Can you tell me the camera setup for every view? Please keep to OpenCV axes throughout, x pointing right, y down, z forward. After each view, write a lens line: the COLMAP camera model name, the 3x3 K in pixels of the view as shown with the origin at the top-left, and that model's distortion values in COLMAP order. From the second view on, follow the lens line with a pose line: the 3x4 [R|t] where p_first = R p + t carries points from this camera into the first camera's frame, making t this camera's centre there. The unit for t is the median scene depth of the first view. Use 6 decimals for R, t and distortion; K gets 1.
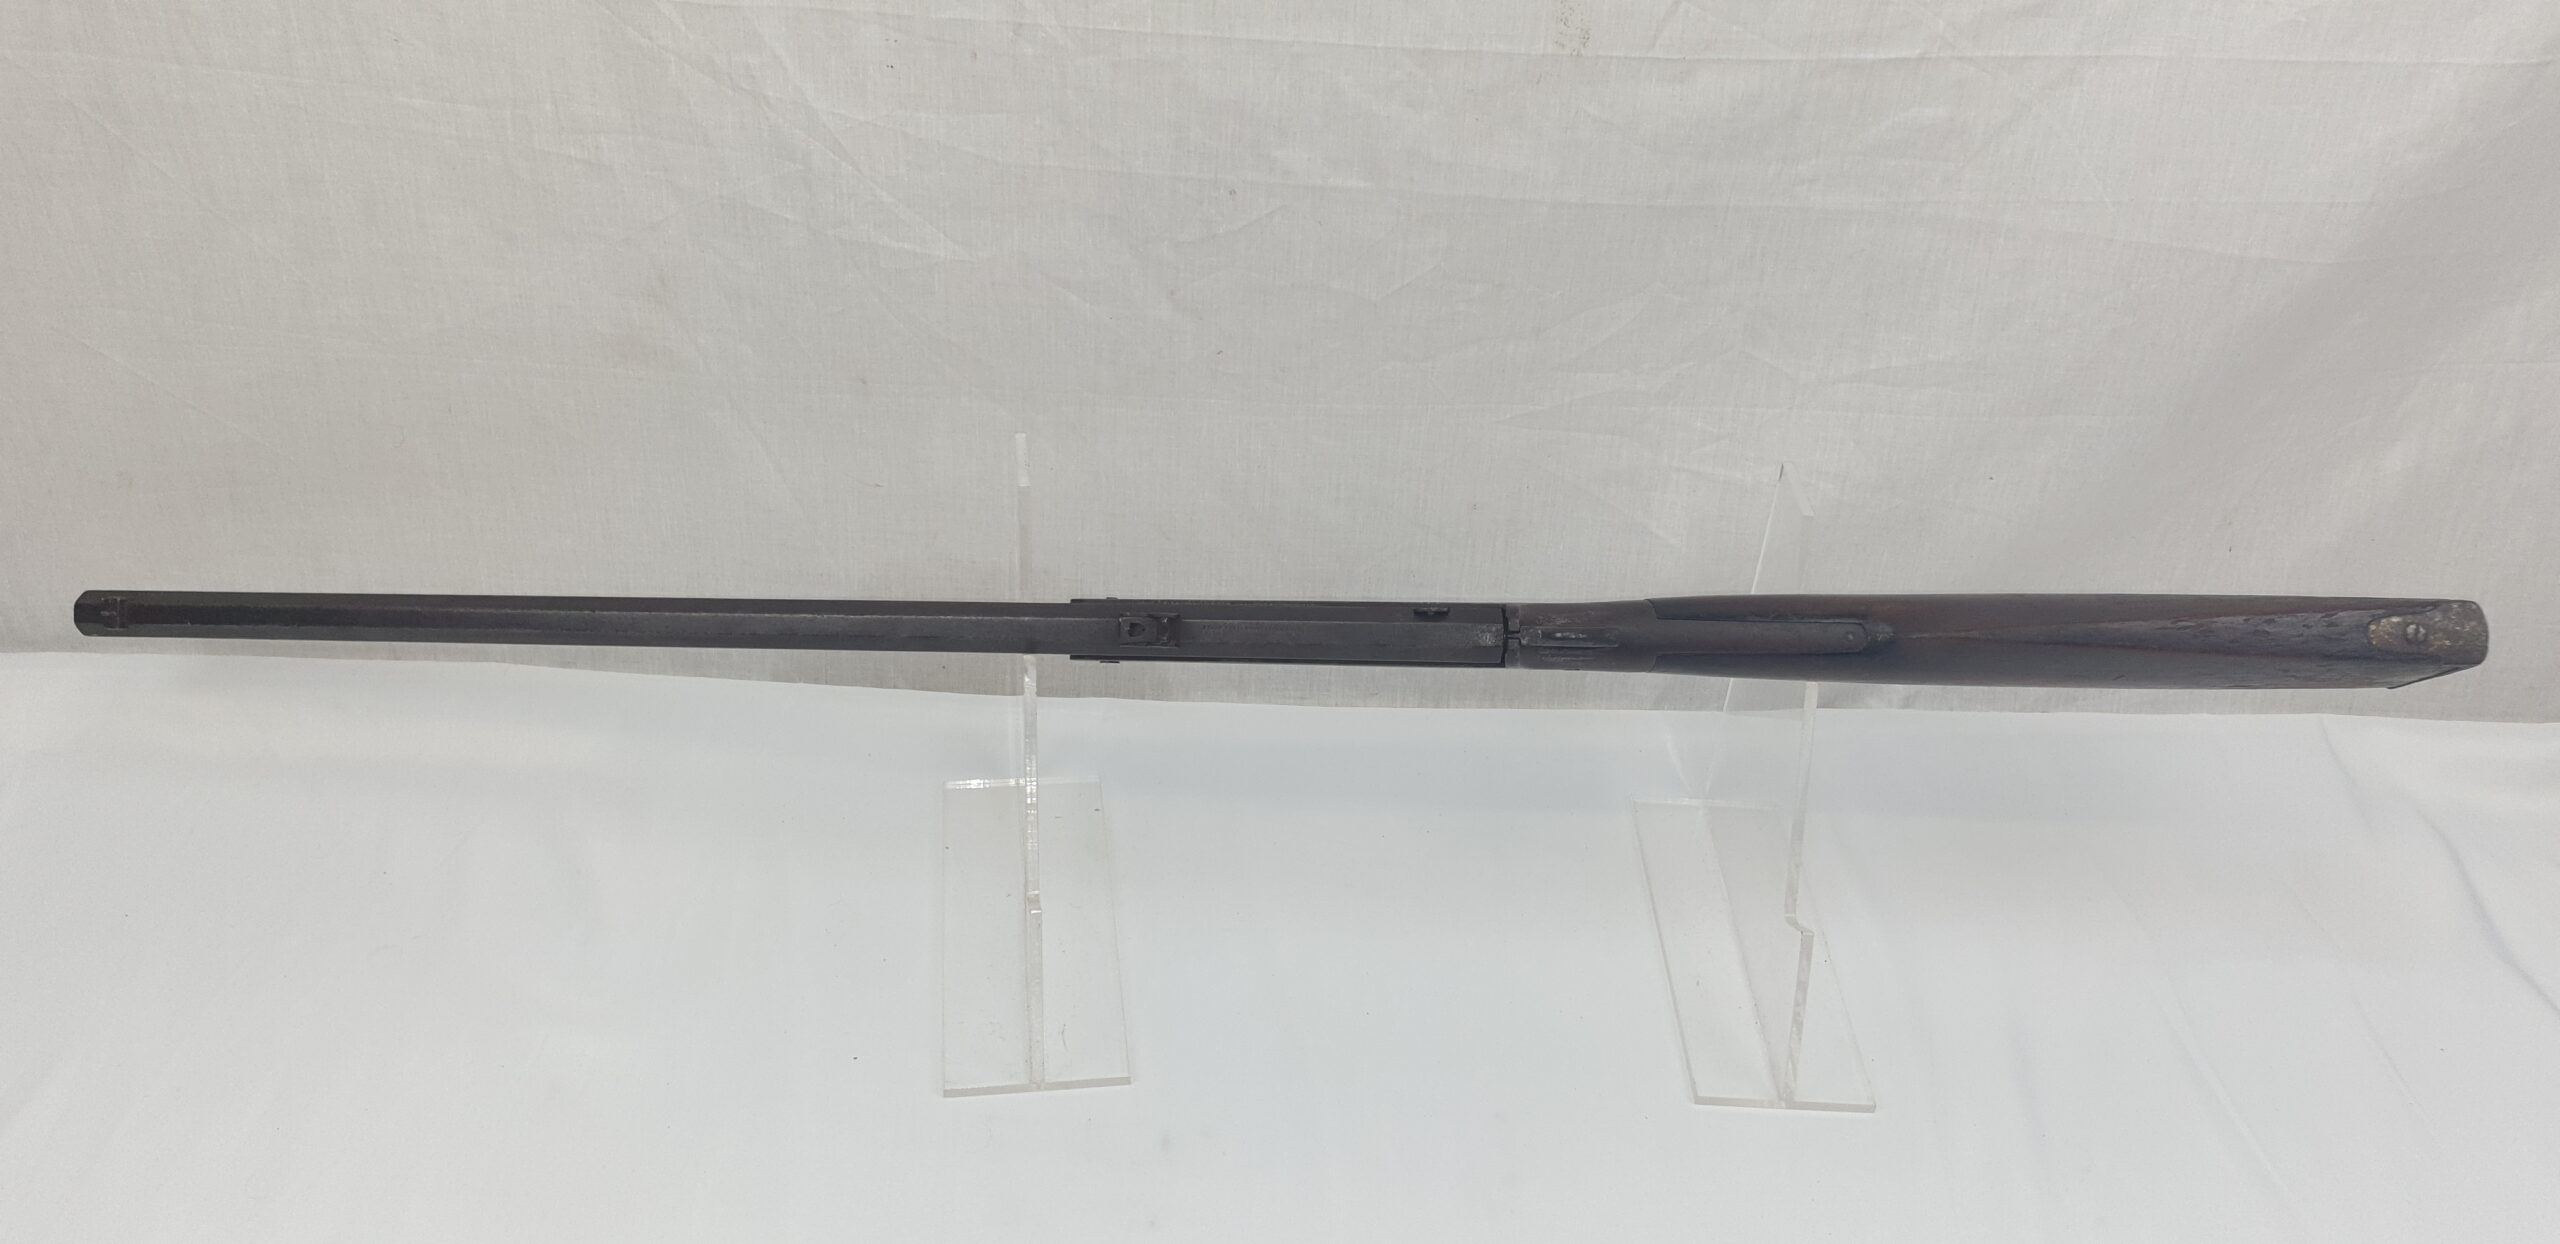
lens RADIAL K [[2046.2, 0, 1288.9], [0, 2046.2, 606.5], [0, 0, 1]] dist [0.011332, -0.008840]
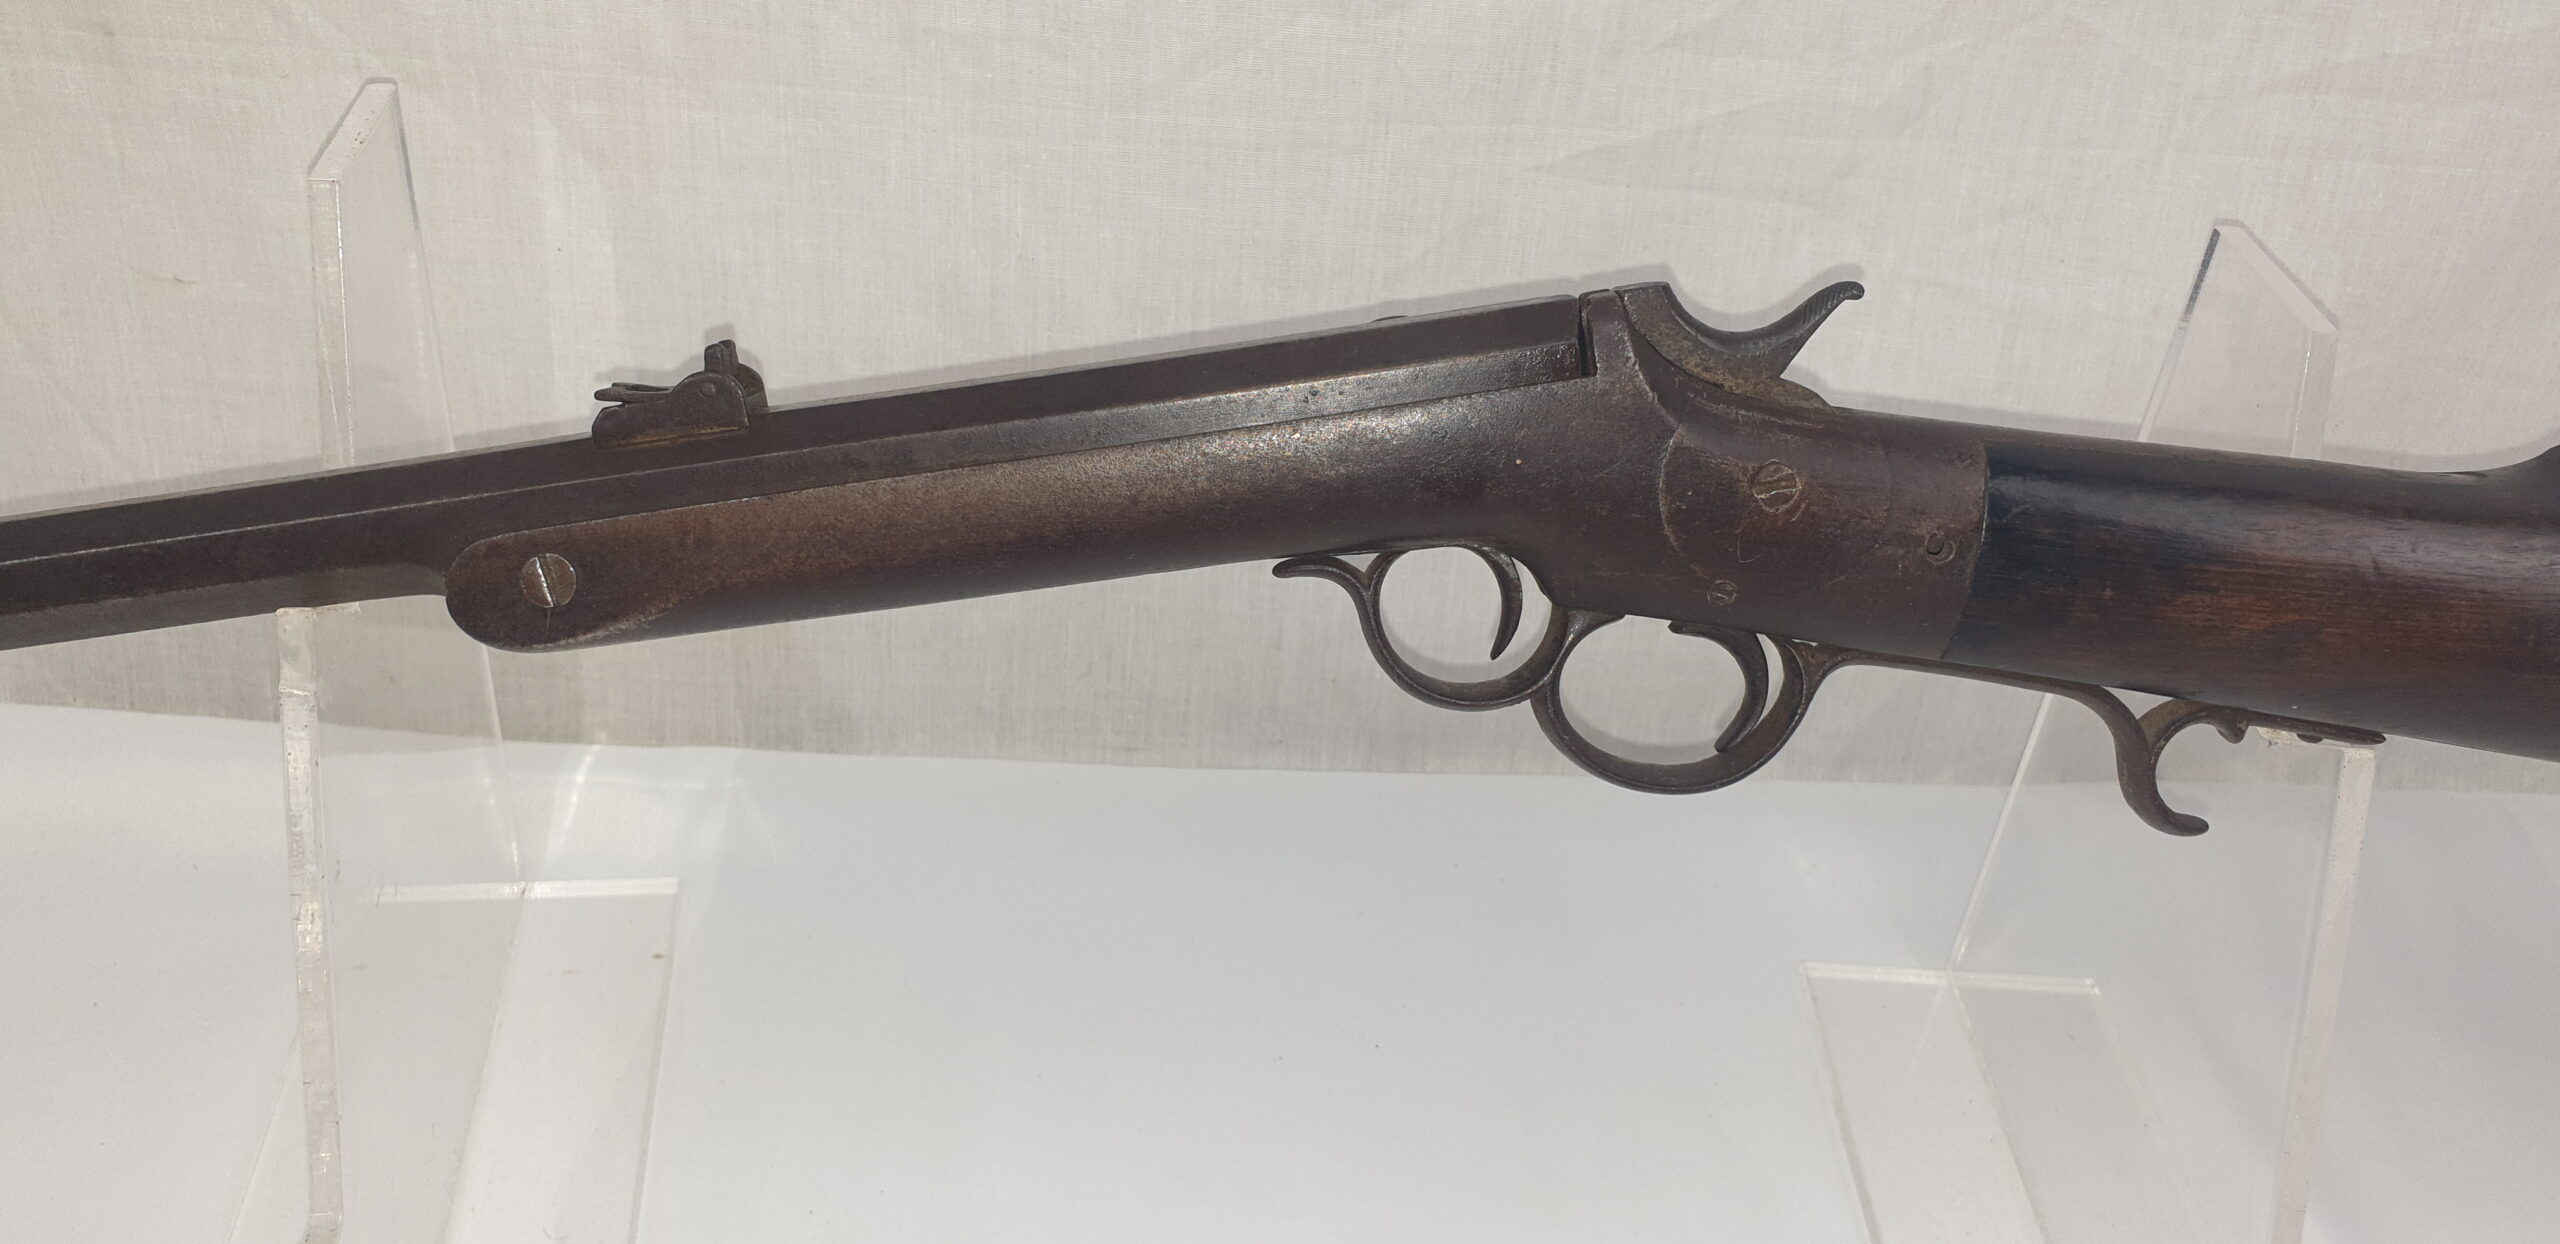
lens RADIAL K [[2046.2, 0, 1338.1], [0, 2046.2, 624.0], [0, 0, 1]] dist [0.011332, -0.008840]
pose [[0.999389, 0.012521, 0.032641, 0.045169], [-0.012912, 0.999847, 0.011796, 0.009133], [-0.032488, -0.012210, 0.999398, 0.566280]]
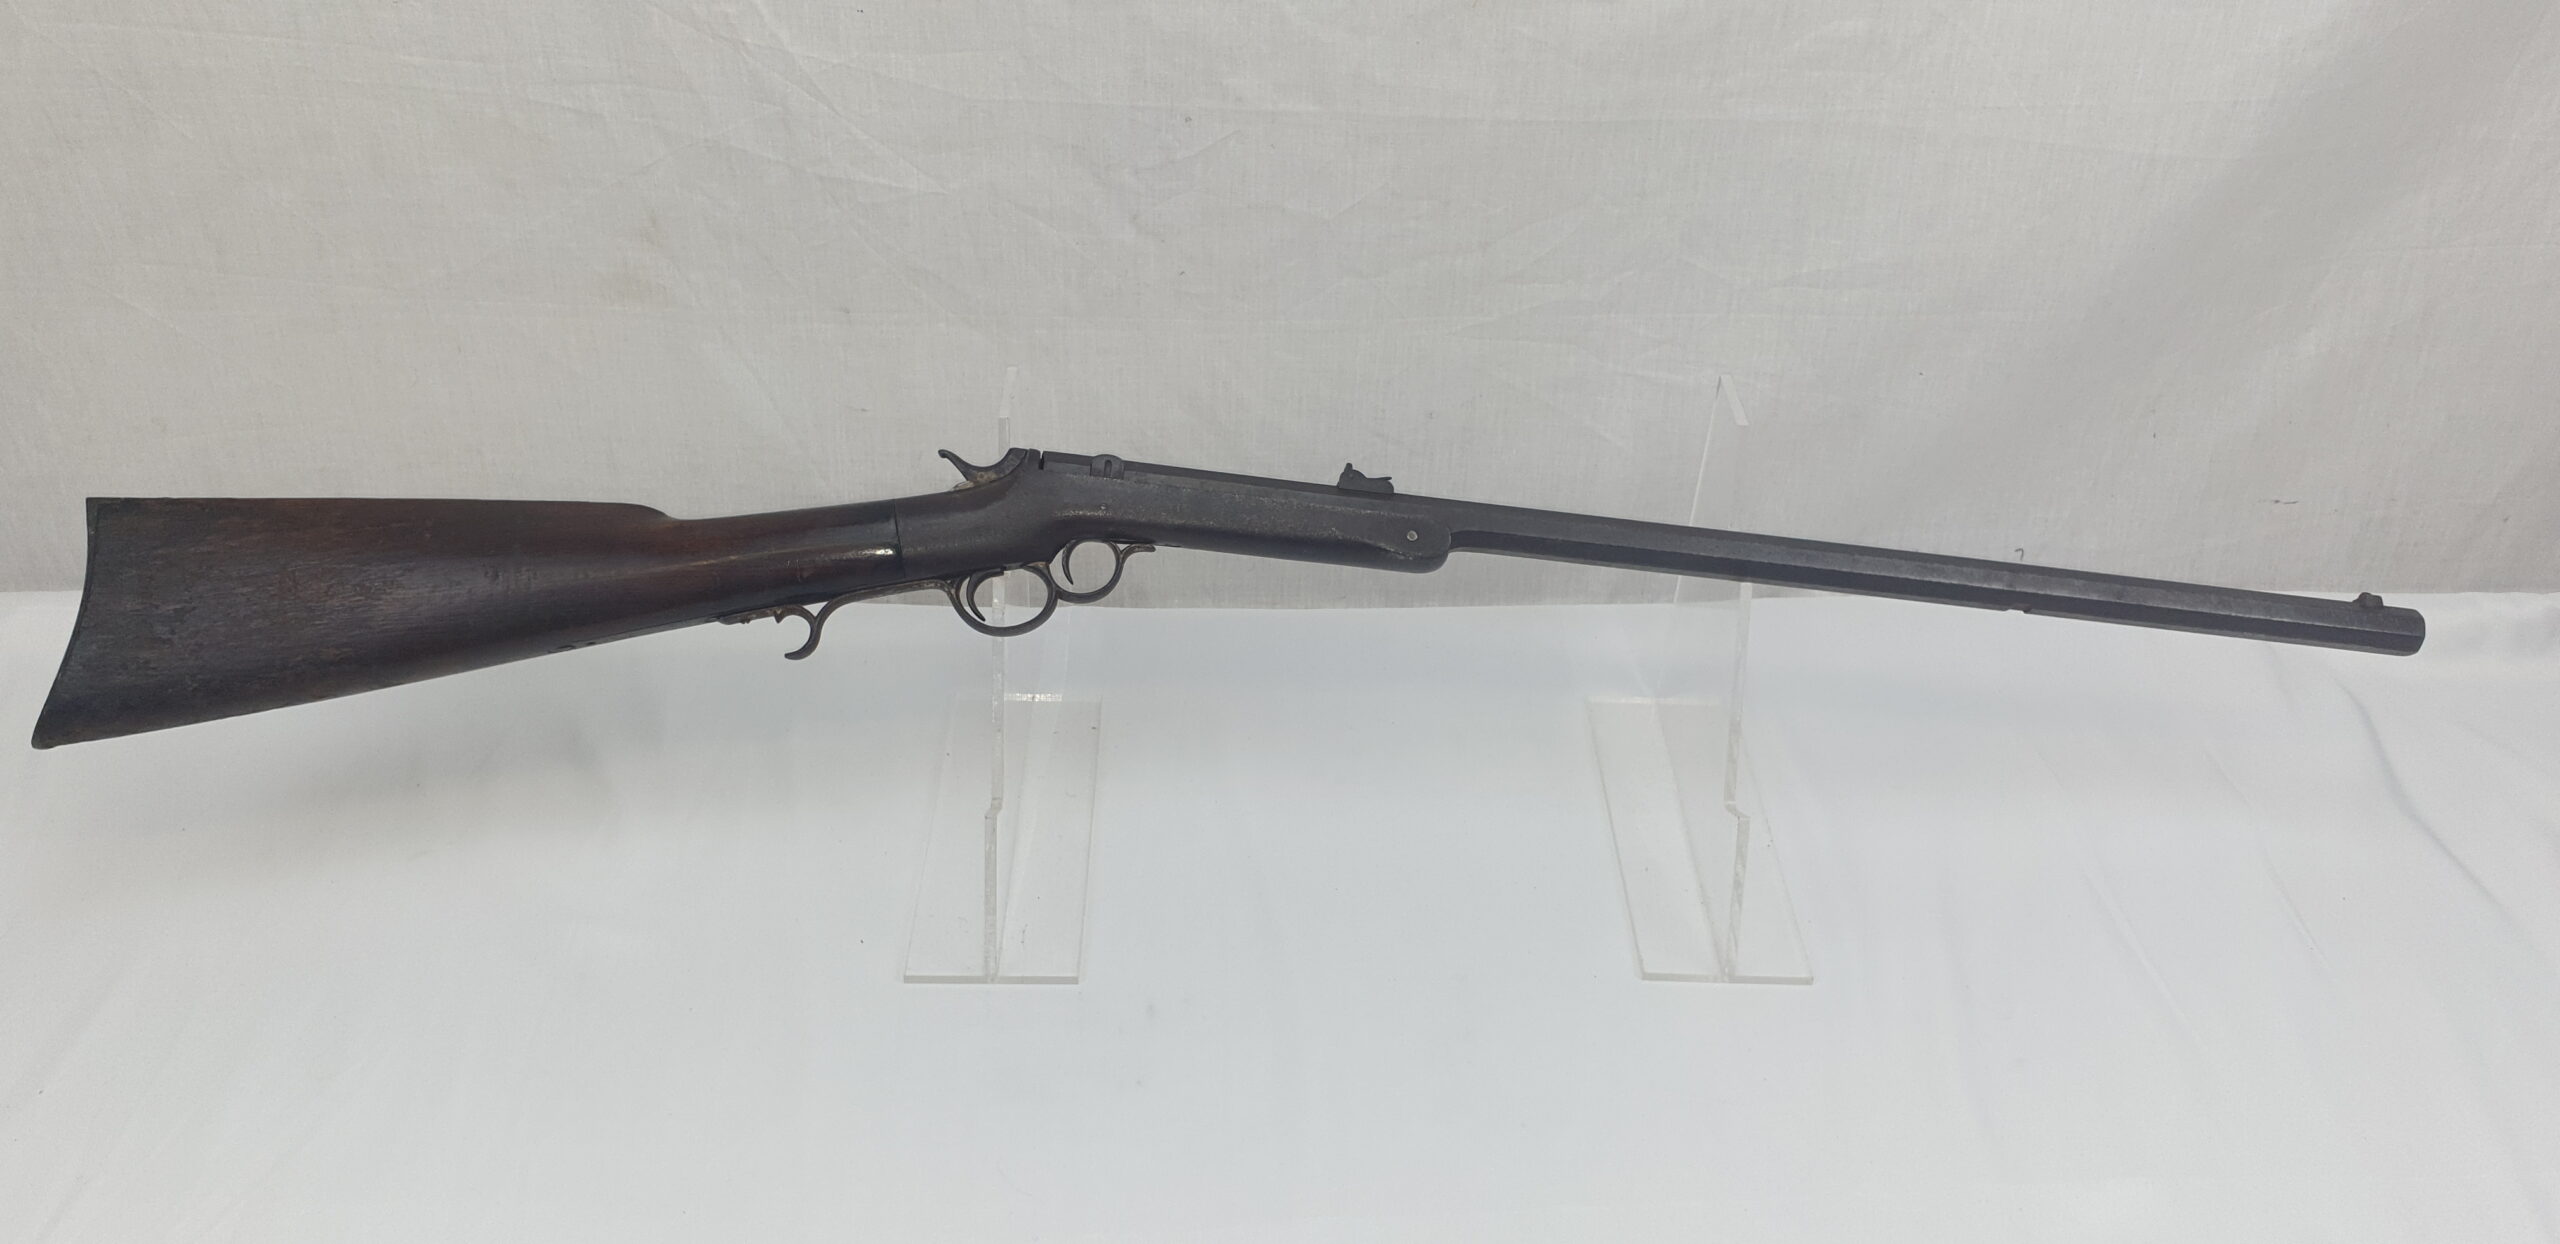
lens RADIAL K [[2046.2, 0, 1270.1], [0, 2046.2, 616.8], [0, 0, 1]] dist [0.011332, -0.008840]
pose [[0.999583, -0.027170, -0.009776, 0.017045], [0.027560, 0.998727, 0.042251, 0.008839], [0.008616, -0.042503, 0.999059, -0.062929]]
